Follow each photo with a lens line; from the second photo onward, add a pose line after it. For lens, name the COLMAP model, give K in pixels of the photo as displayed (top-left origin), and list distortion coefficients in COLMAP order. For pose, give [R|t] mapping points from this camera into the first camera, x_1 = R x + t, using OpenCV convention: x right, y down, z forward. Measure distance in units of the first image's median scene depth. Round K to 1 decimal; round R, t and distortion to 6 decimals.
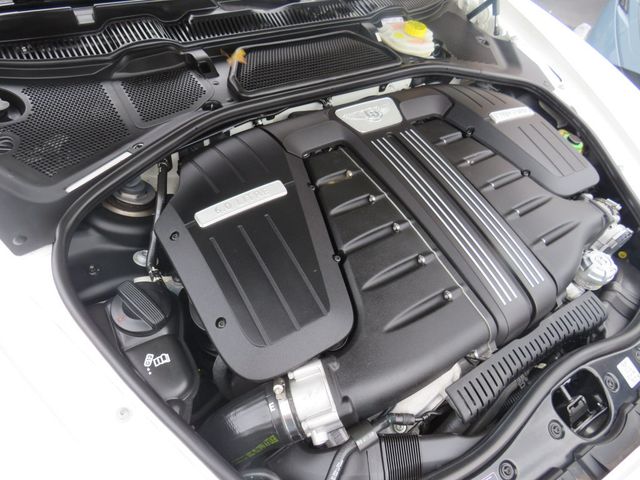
lens RADIAL K [[483.8, 0, 313.8], [0, 483.8, 243.9], [0, 0, 1]] dist [-0.044275, 0.030472]
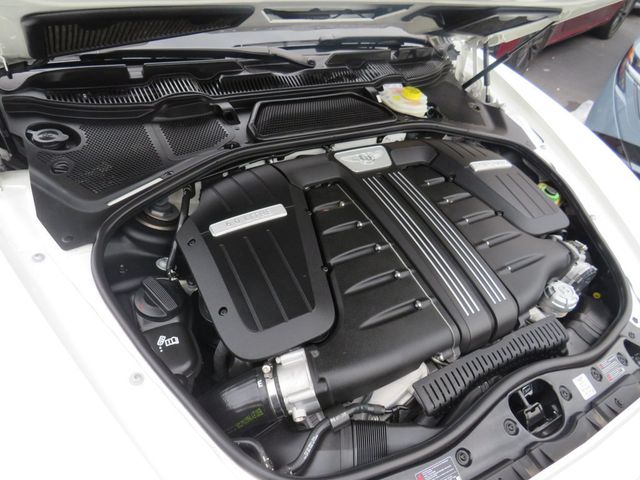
lens RADIAL K [[483.8, 0, 317.9], [0, 483.8, 238.9], [0, 0, 1]] dist [-0.044275, 0.030472]
pose [[0.998213, 0.043976, -0.040455, 0.063812], [-0.049224, 0.988998, -0.139501, 0.104350], [0.033876, 0.141243, 0.989395, -0.159642]]
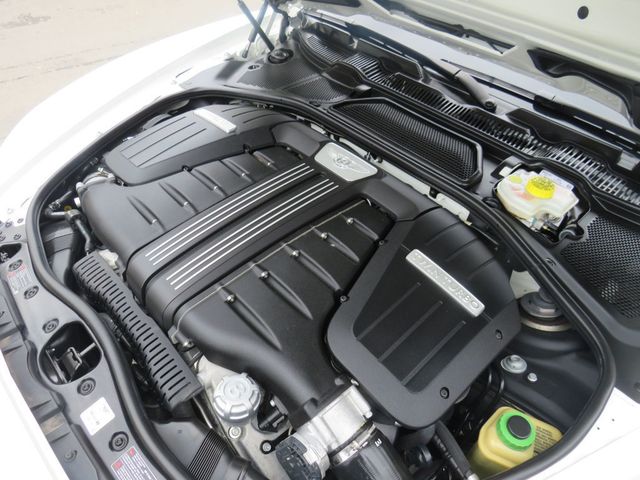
lens RADIAL K [[483.8, 0, 318.4], [0, 483.8, 242.7], [0, 0, 1]] dist [-0.044275, 0.030472]
pose [[0.149588, 0.540132, -0.828179, 1.168811], [-0.769295, 0.589765, 0.245688, -0.409094], [0.621135, 0.600362, 0.503743, 0.564948]]
